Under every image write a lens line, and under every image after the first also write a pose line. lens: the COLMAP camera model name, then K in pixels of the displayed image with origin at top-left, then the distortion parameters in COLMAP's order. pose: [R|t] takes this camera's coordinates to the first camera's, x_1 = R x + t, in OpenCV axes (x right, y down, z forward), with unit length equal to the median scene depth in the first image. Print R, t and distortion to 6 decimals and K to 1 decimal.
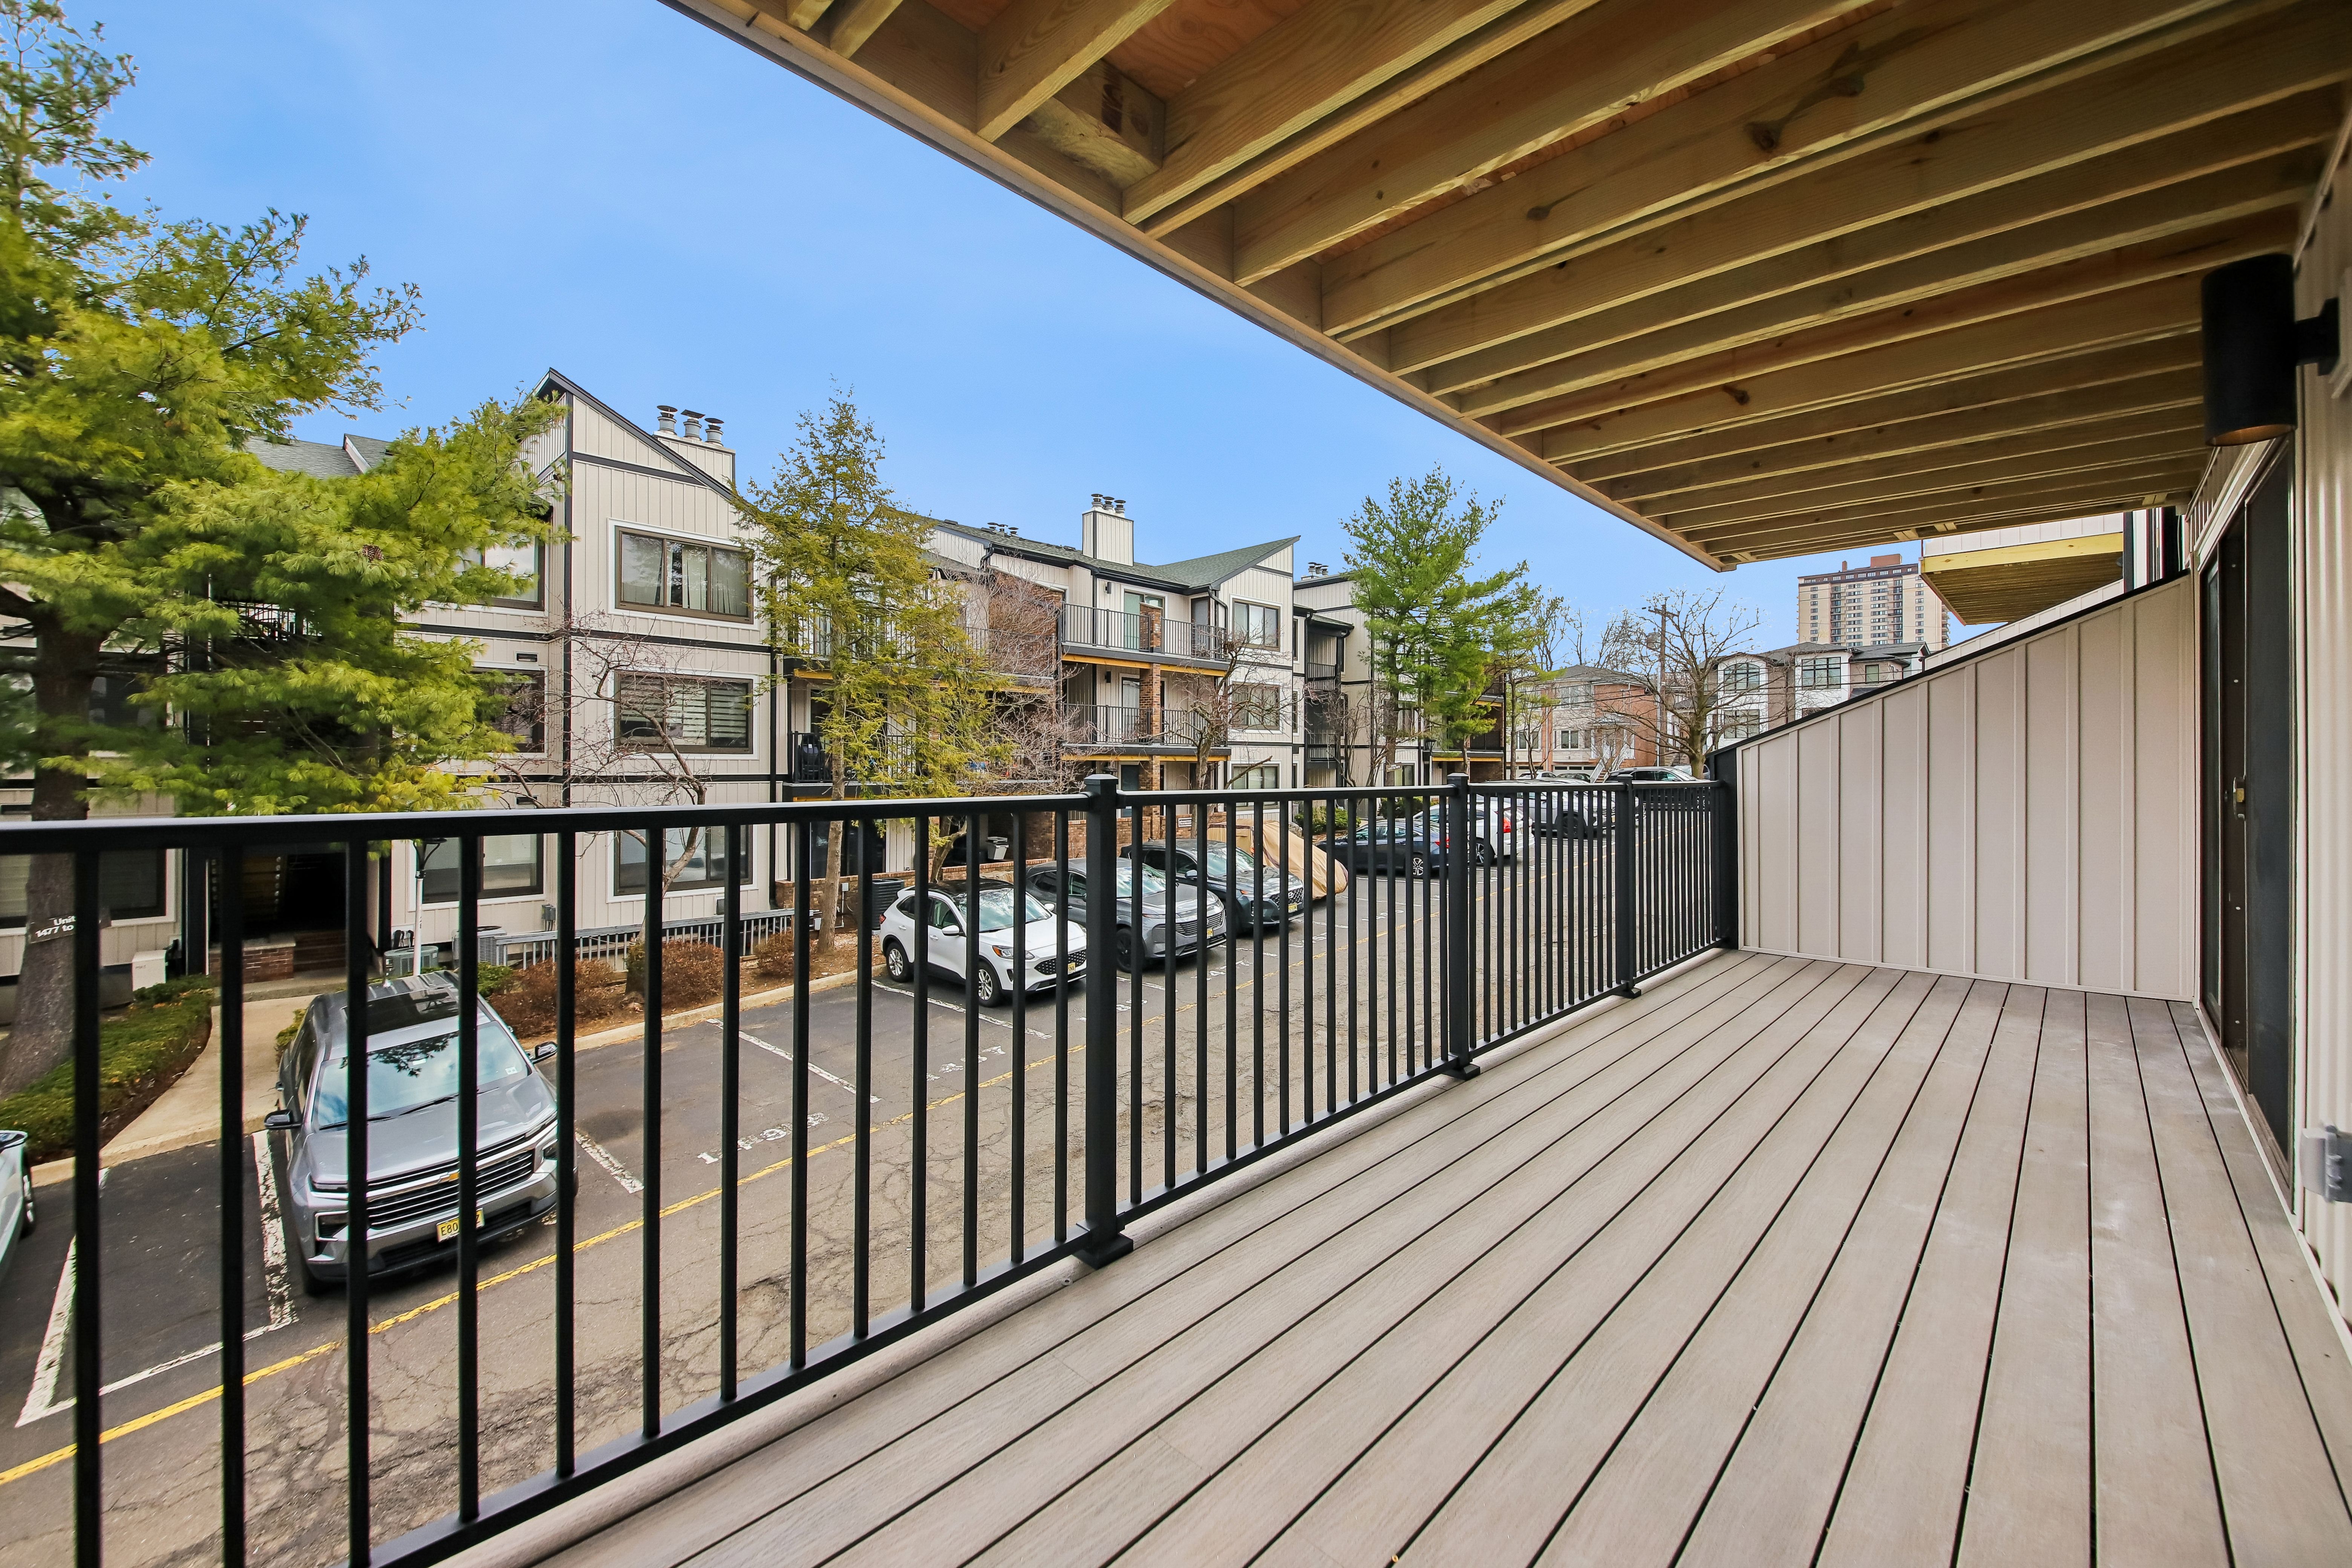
lens RADIAL K [[916.8, 0, 1175.2], [0, 916.8, 778.4], [0, 0, 1]] dist [0.029056, -0.018344]
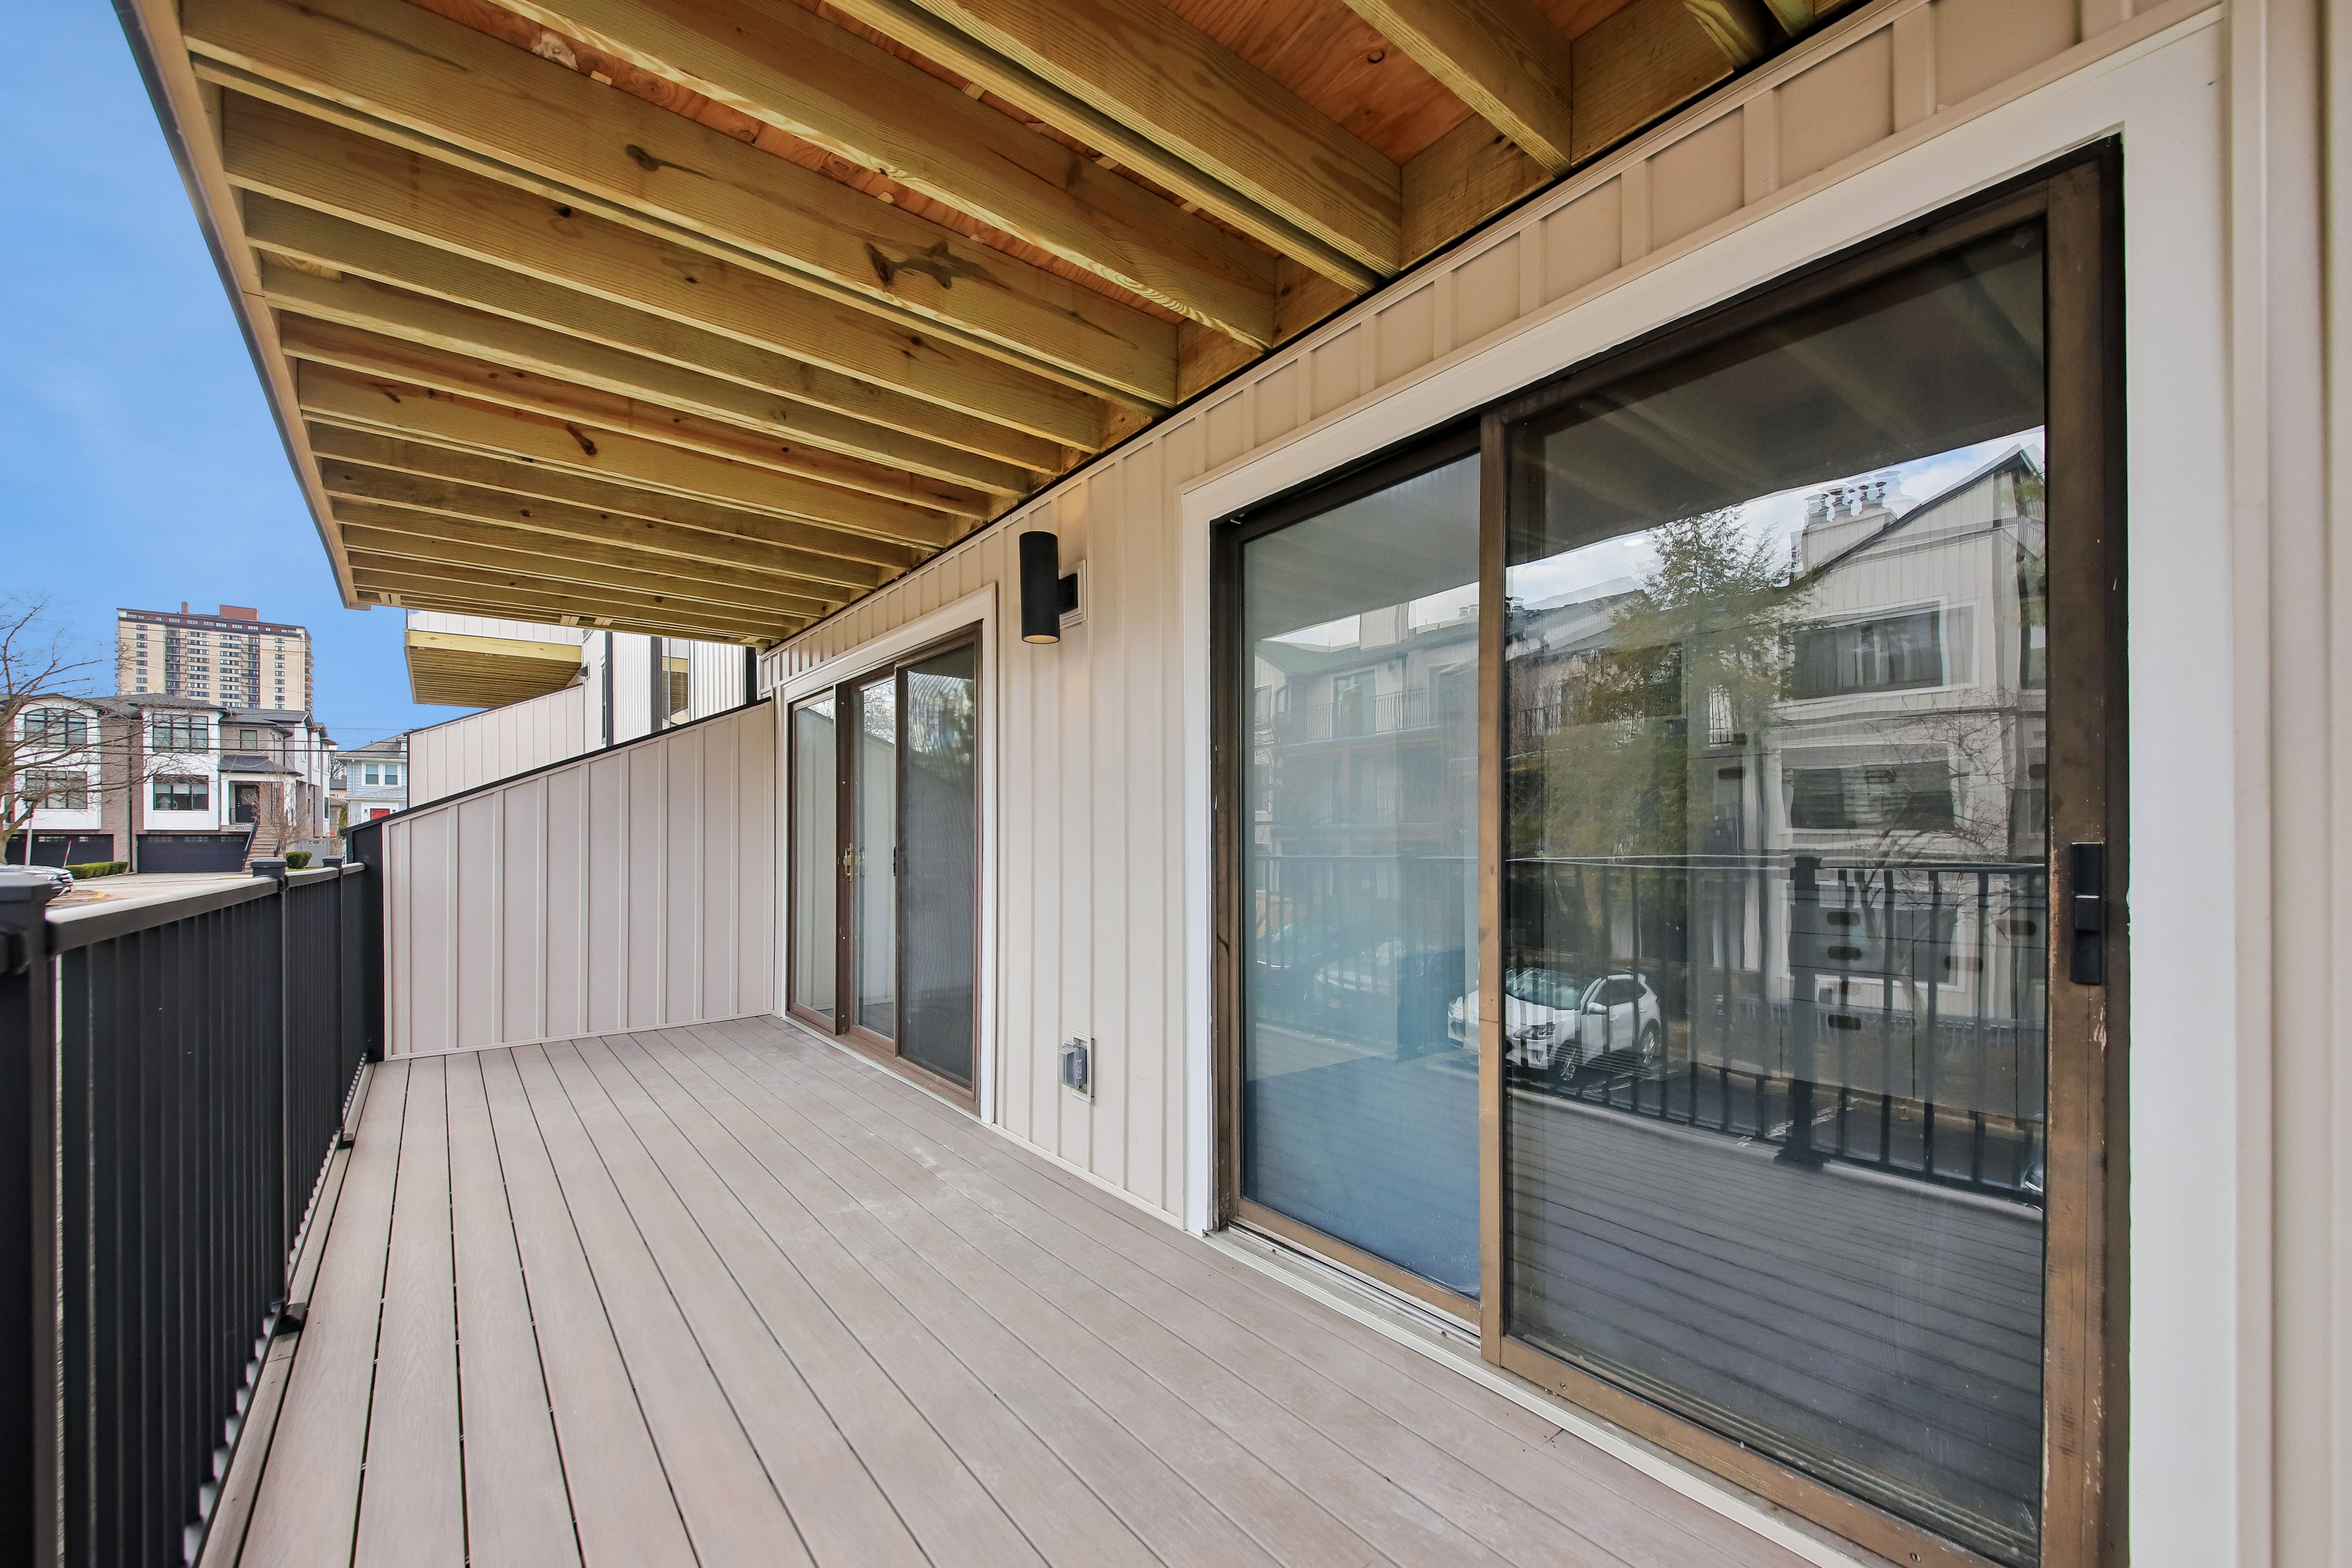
lens RADIAL K [[942.4, 0, 1172.8], [0, 942.4, 823.3], [0, 0, 1]] dist [0.017740, -0.016359]
pose [[0.133576, 0.017015, 0.990893, -0.251848], [0.018943, 0.999626, -0.019718, -0.006712], [-0.990858, 0.021404, 0.133204, 0.324654]]
